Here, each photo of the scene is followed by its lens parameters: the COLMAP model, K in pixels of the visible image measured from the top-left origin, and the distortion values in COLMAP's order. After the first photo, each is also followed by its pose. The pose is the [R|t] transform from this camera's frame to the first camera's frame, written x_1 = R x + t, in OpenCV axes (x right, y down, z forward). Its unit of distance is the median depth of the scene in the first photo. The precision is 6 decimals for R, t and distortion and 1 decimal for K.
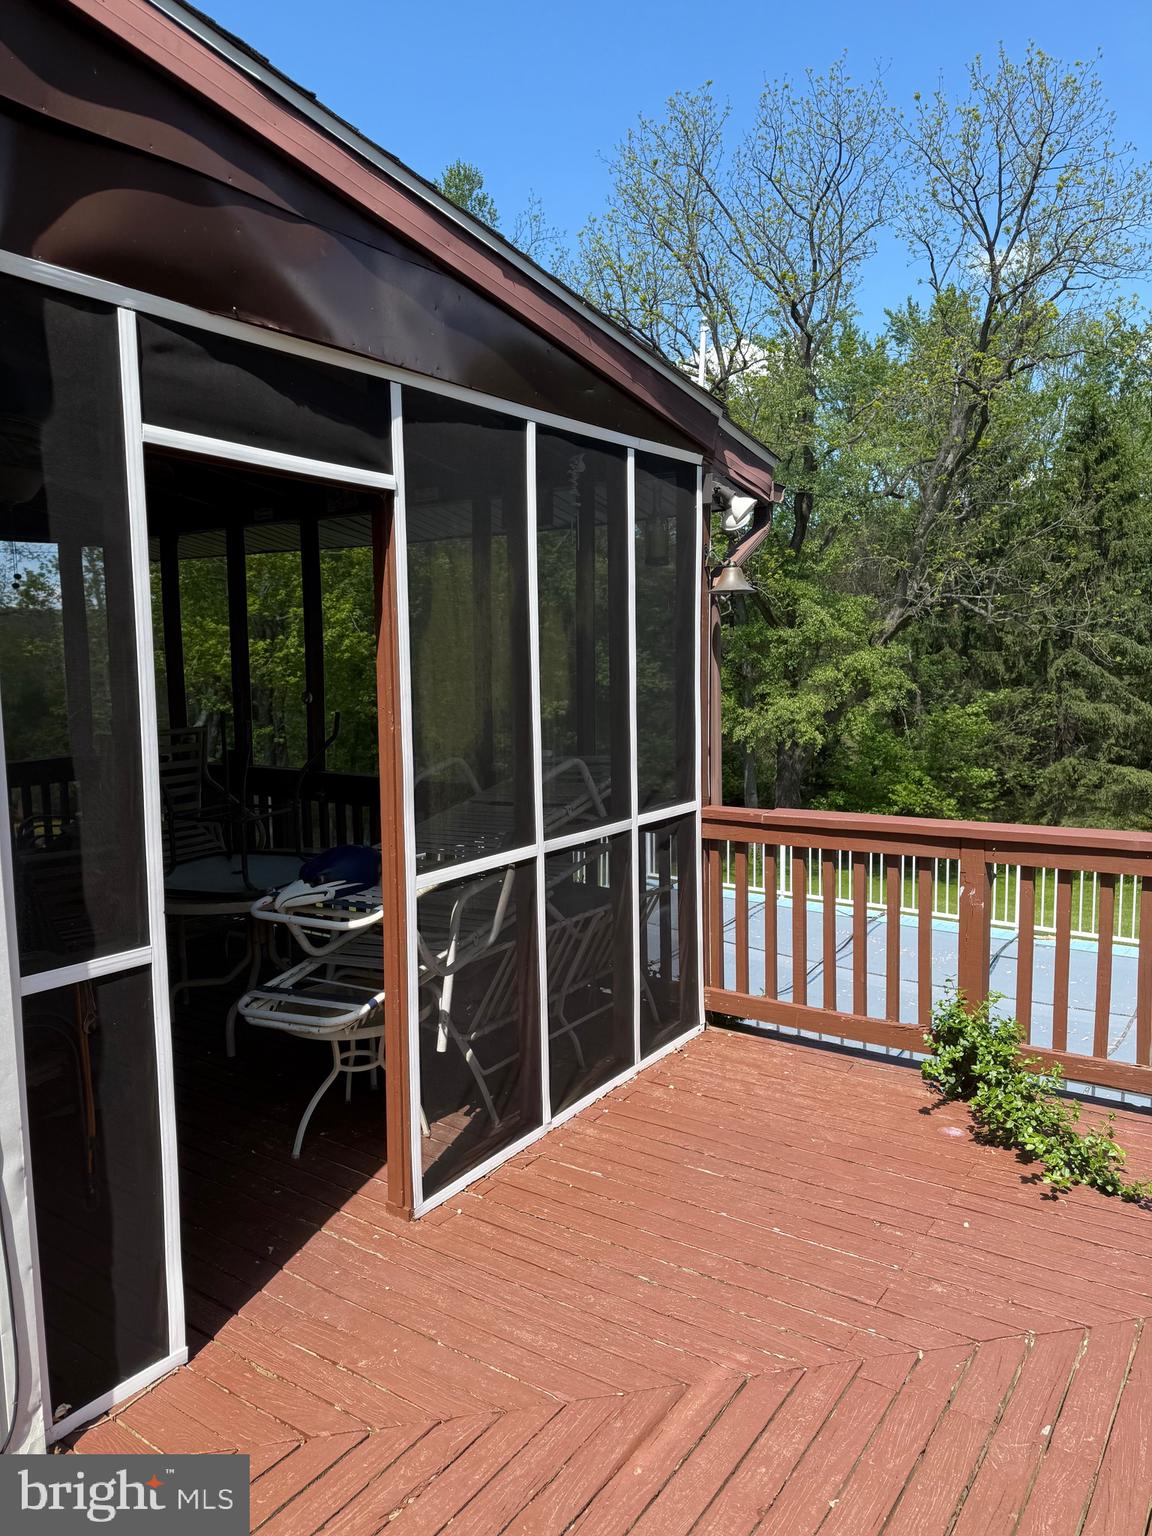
lens RADIAL K [[1099.8, 0, 579.2], [0, 1099.8, 762.9], [0, 0, 1]] dist [0.019623, -0.004604]
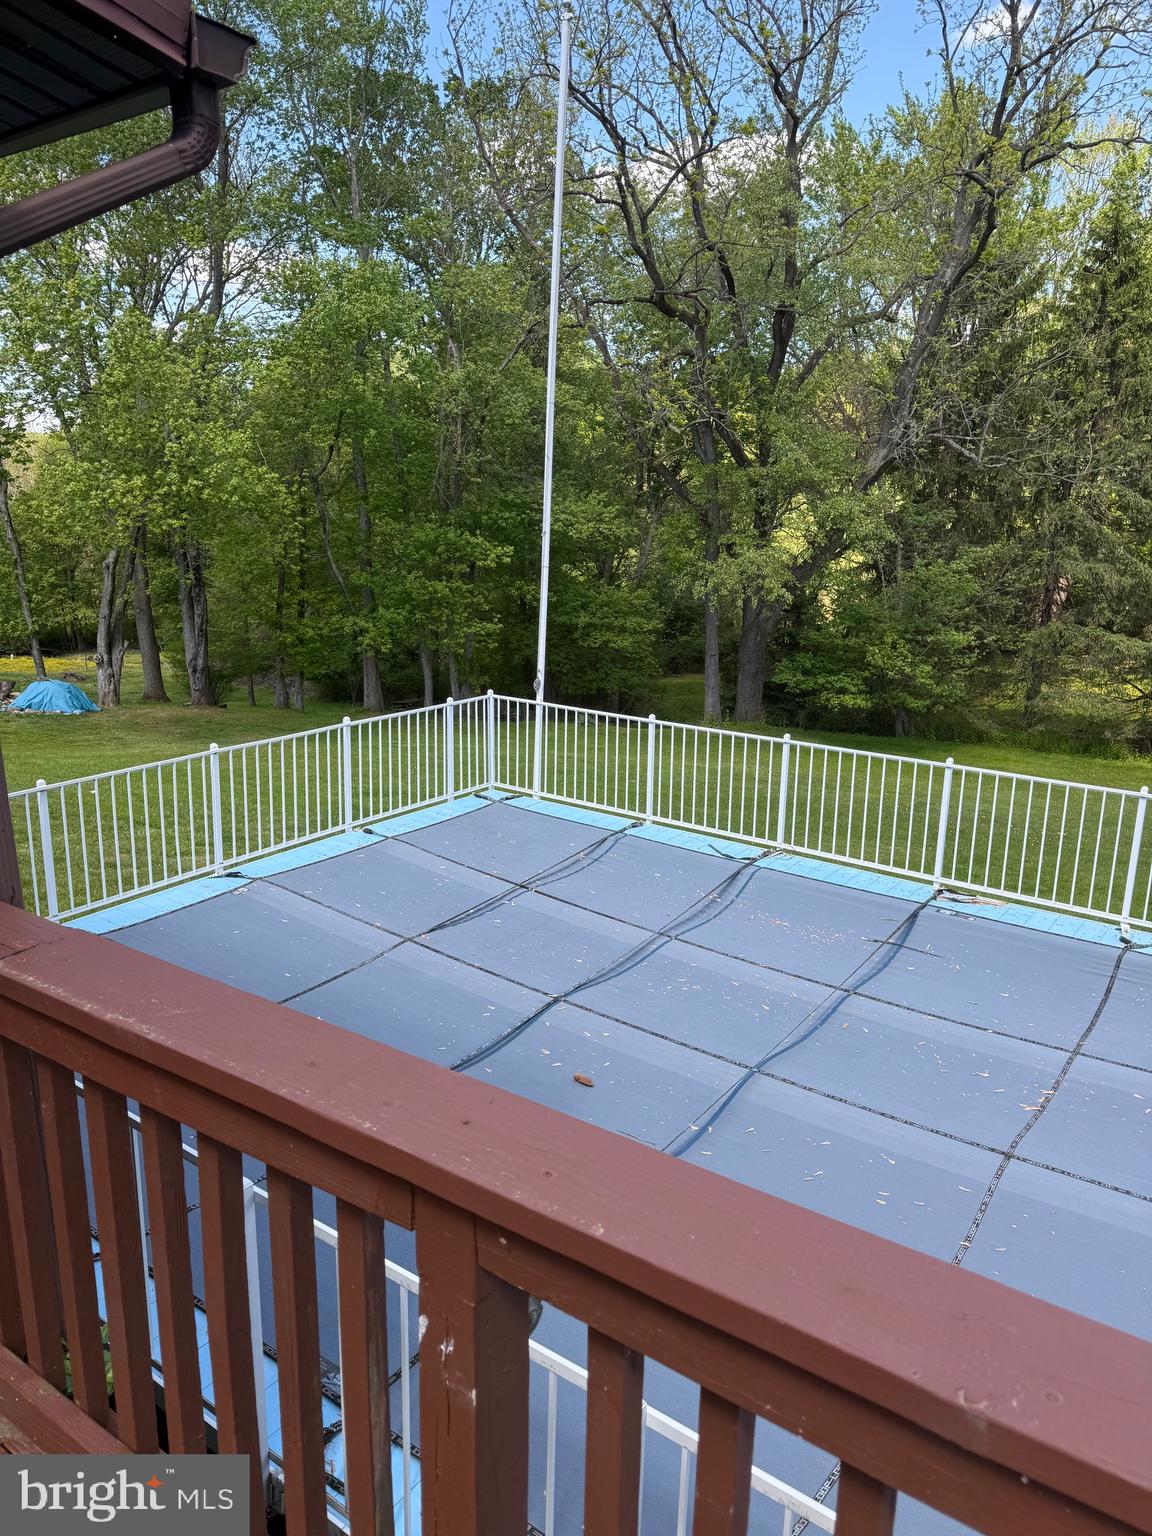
lens RADIAL K [[1099.8, 0, 581.0], [0, 1099.8, 774.6], [0, 0, 1]] dist [0.019623, -0.004604]
pose [[0.999735, 0.018467, 0.013716, 0.037294], [-0.020250, 0.989385, 0.143902, -0.003215], [-0.010913, -0.144141, 0.989497, 0.074452]]
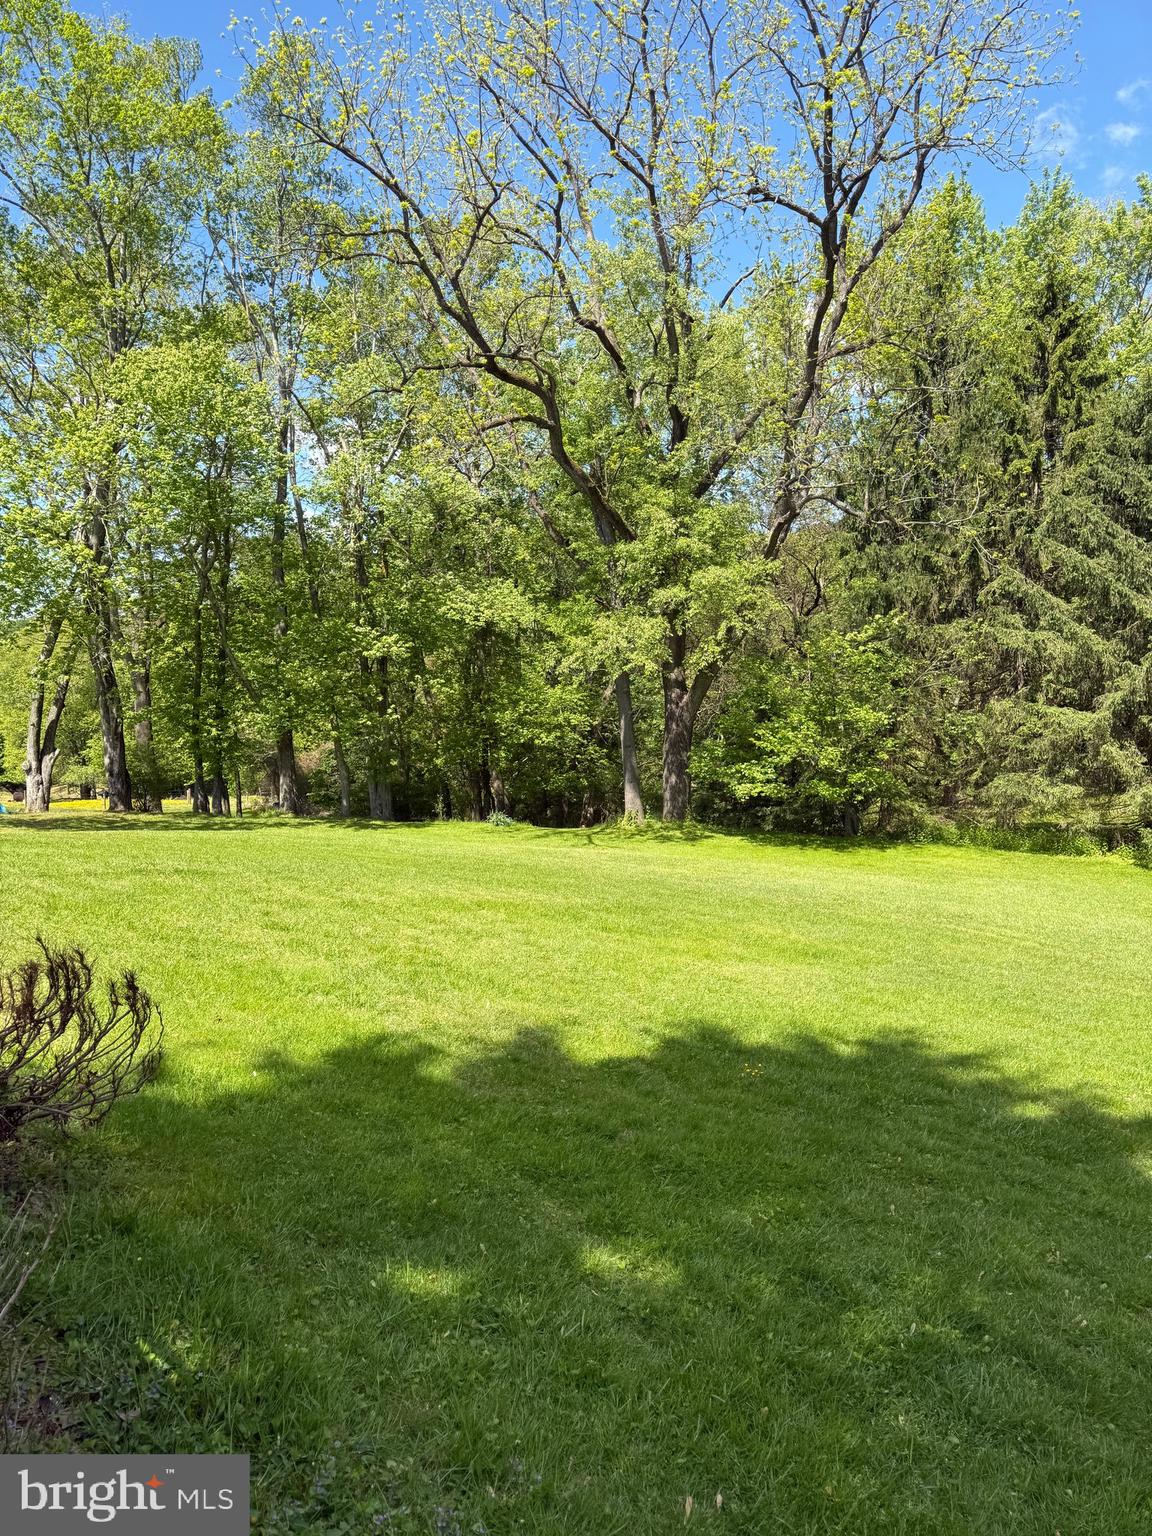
lens RADIAL K [[1099.8, 0, 576.9], [0, 1099.8, 770.3], [0, 0, 1]] dist [0.019623, -0.004604]
pose [[0.990350, 0.002852, -0.138560, 0.252730], [-0.002338, 0.999990, 0.003875, 0.045772], [0.138570, -0.003514, 0.990346, 0.156583]]
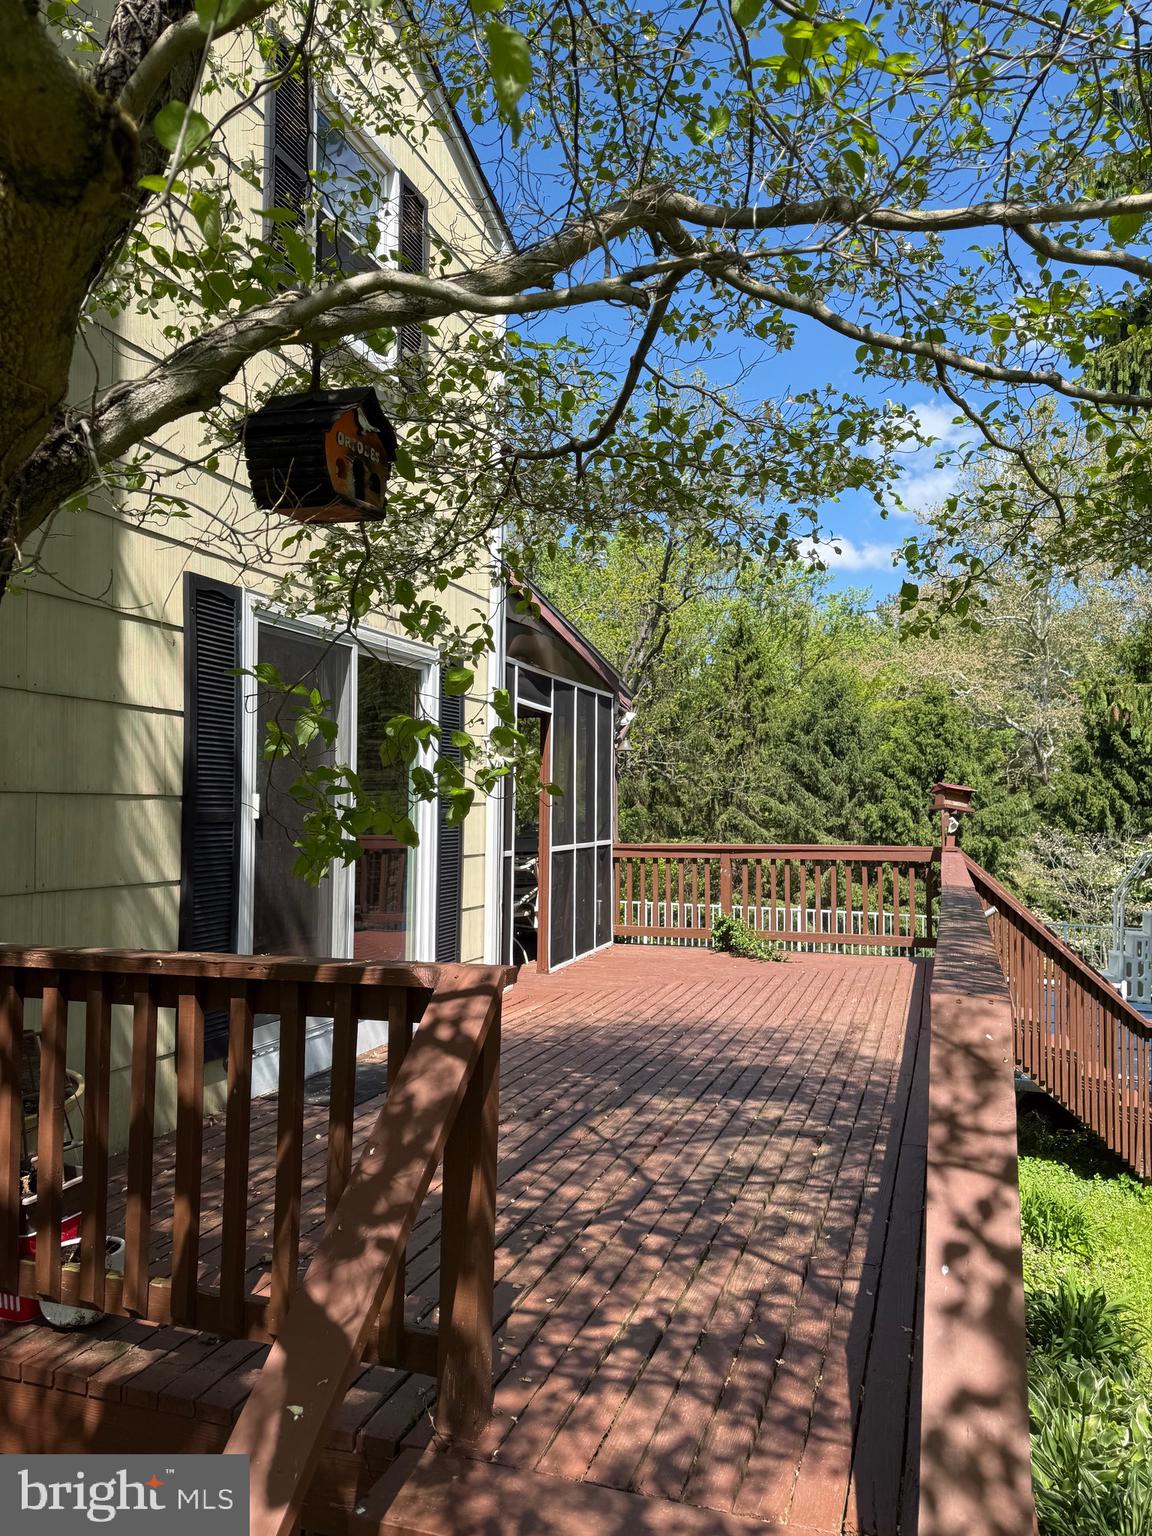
lens RADIAL K [[1099.8, 0, 569.6], [0, 1099.8, 769.6], [0, 0, 1]] dist [0.019623, -0.004604]
pose [[0.961503, 0.026483, 0.273516, -0.082330], [0.011948, 0.990375, -0.137896, 0.027659], [-0.274535, 0.135855, 0.951932, -0.160724]]
